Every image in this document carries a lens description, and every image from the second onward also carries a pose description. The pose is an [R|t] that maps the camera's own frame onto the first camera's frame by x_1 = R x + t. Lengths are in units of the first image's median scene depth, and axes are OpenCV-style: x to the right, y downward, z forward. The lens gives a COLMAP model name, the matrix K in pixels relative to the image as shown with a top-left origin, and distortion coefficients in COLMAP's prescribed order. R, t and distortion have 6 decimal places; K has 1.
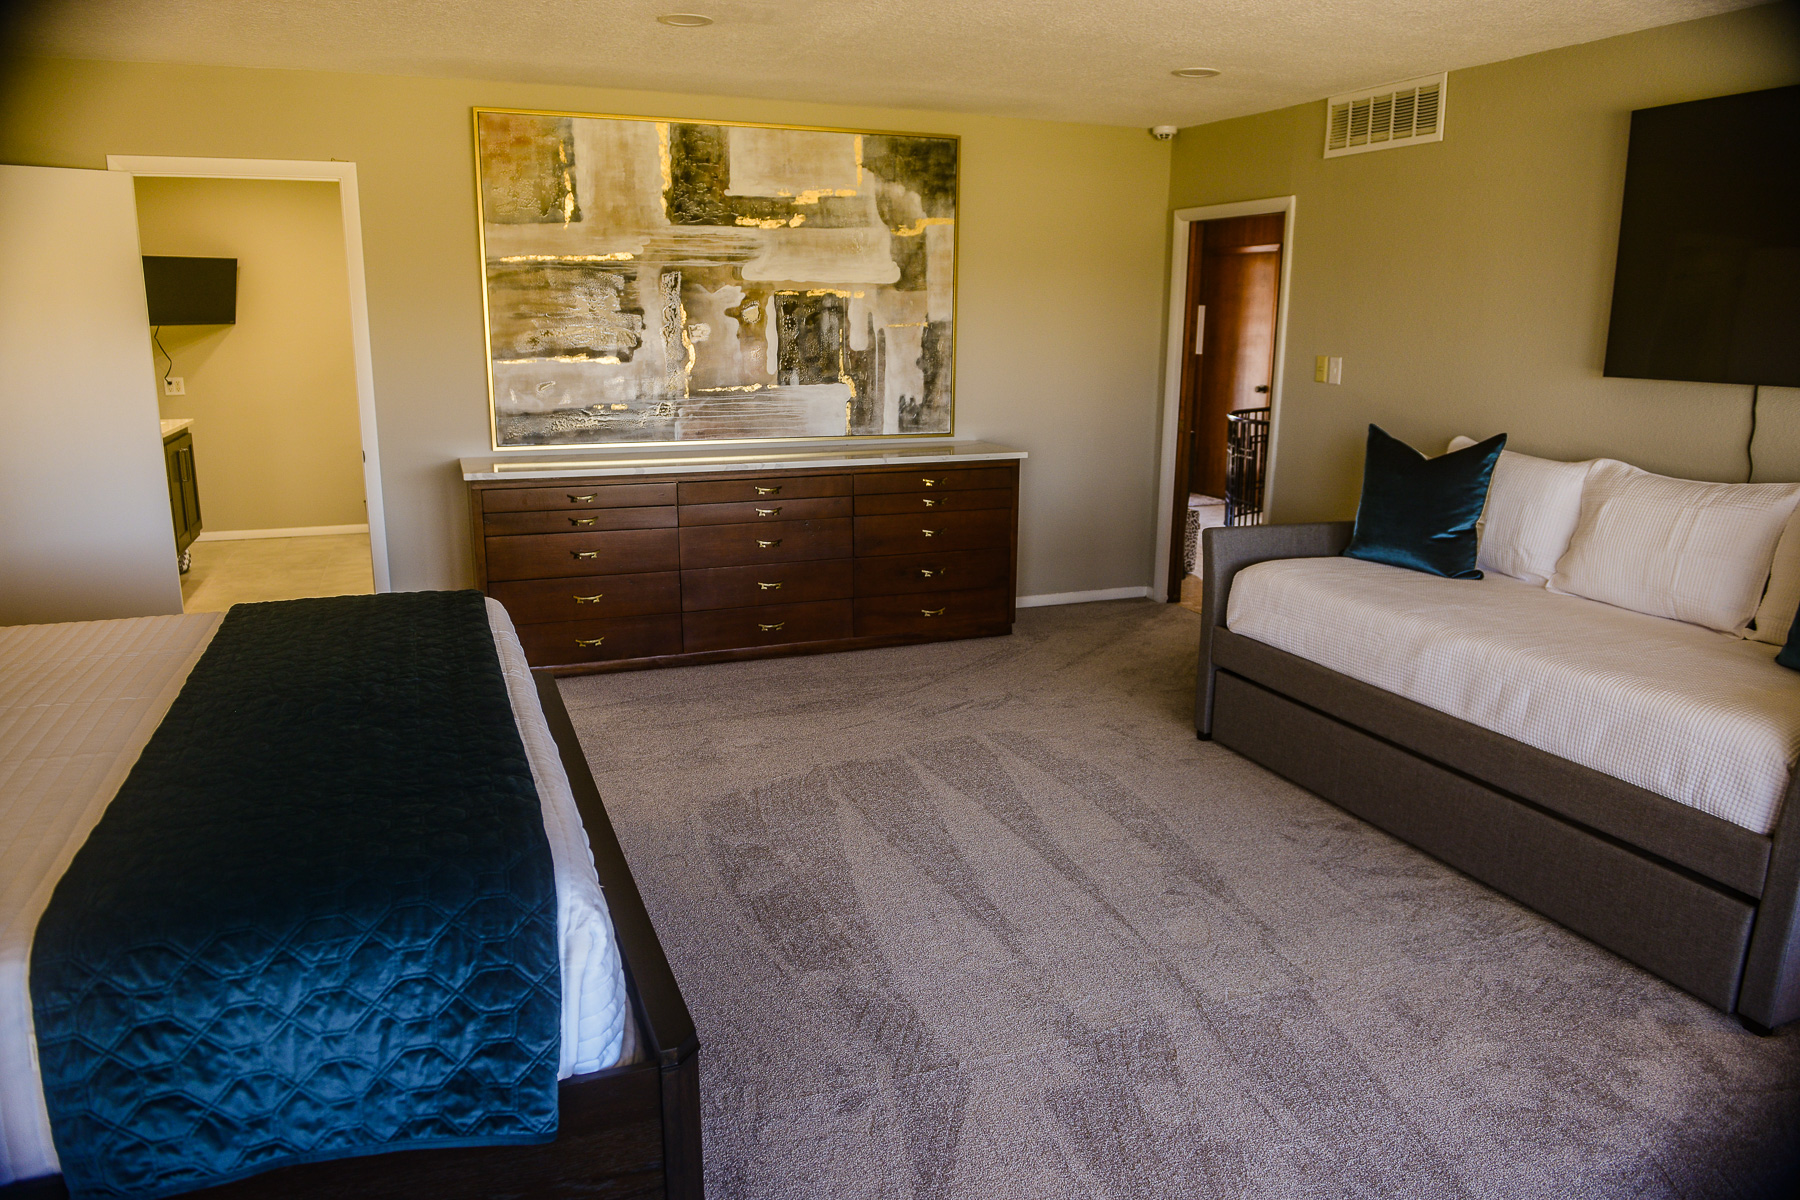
lens RADIAL K [[1236.0, 0, 900.0], [0, 1236.0, 600.0], [0, 0, 1]] dist [-0.038974, -0.001622]
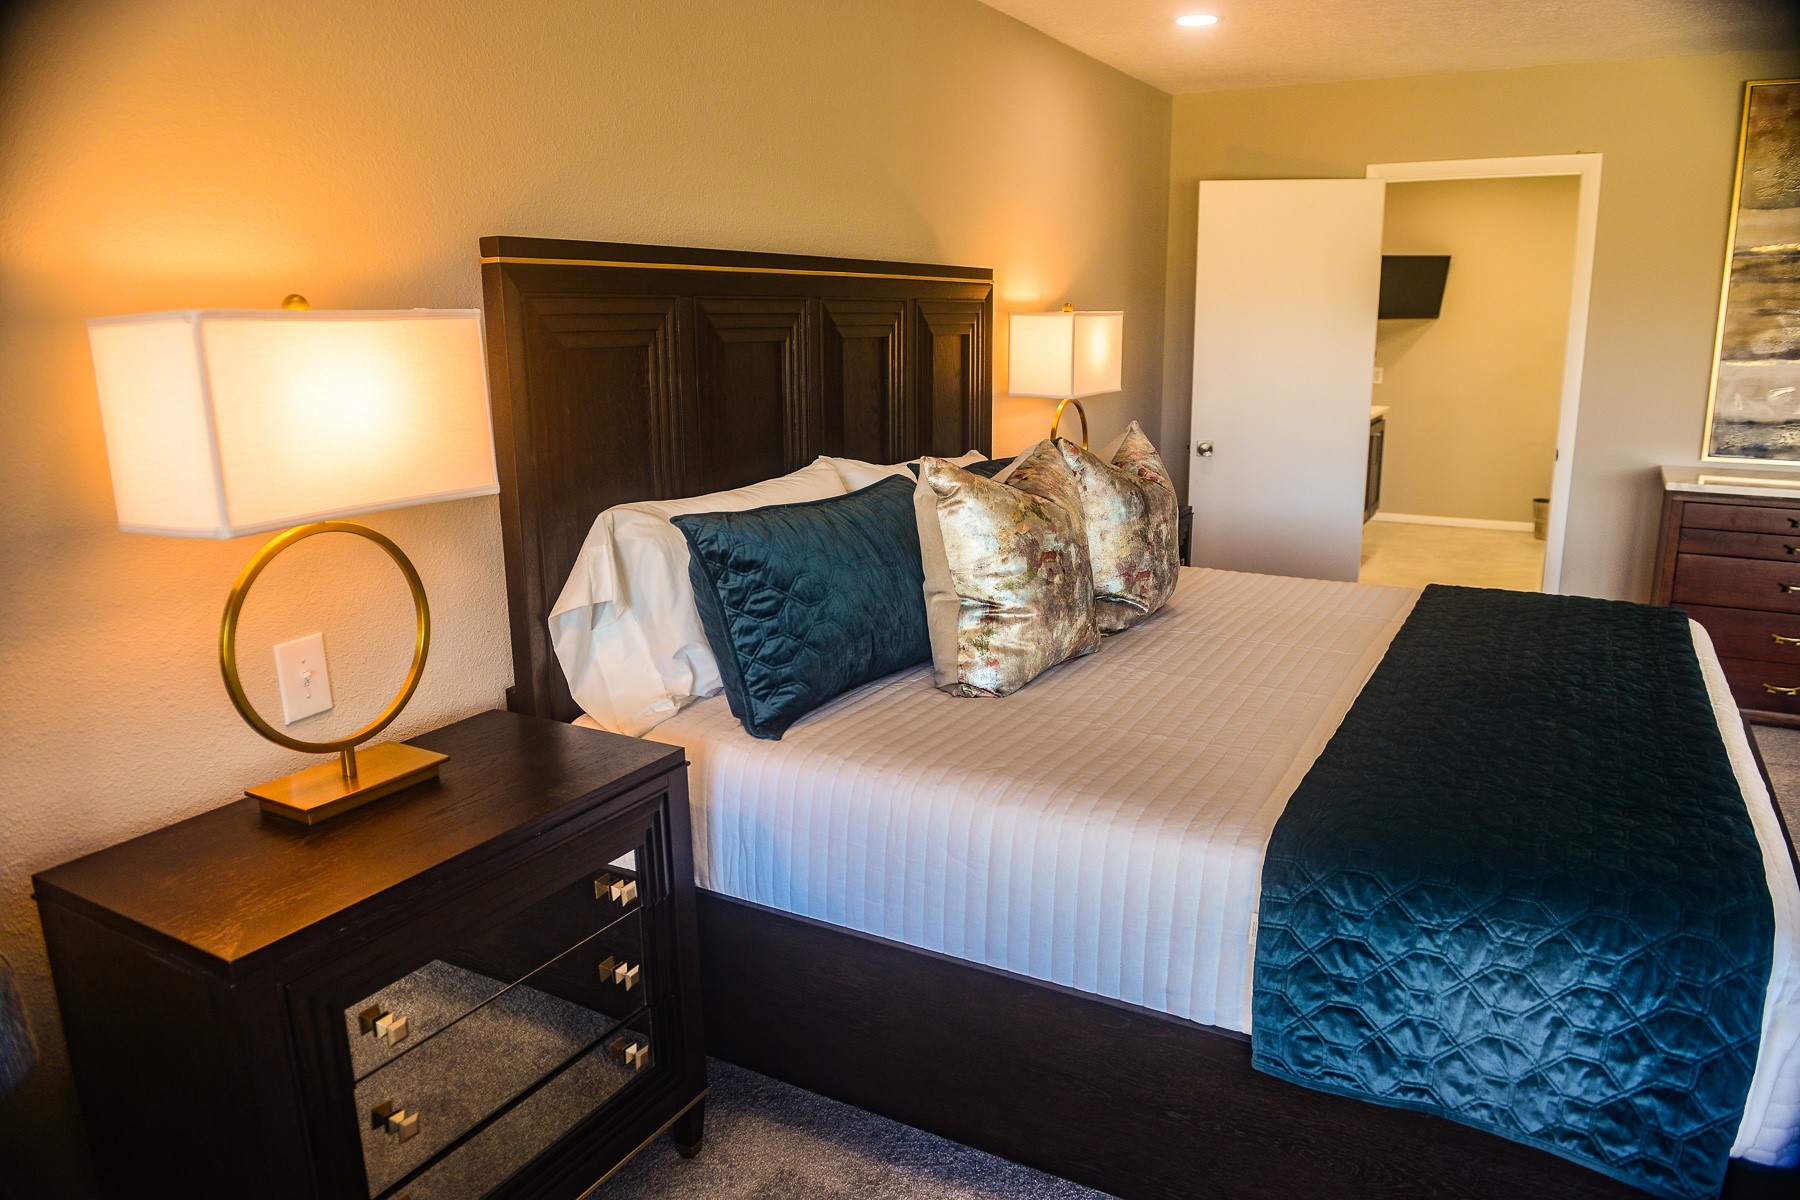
lens RADIAL K [[1236.0, 0, 900.0], [0, 1236.0, 600.0], [0, 0, 1]] dist [-0.038974, -0.001622]
pose [[0.648401, 0.161363, -0.744002, -0.083536], [-0.157975, 0.984525, 0.075853, 0.015927], [0.744728, 0.068351, 0.663858, -0.081943]]
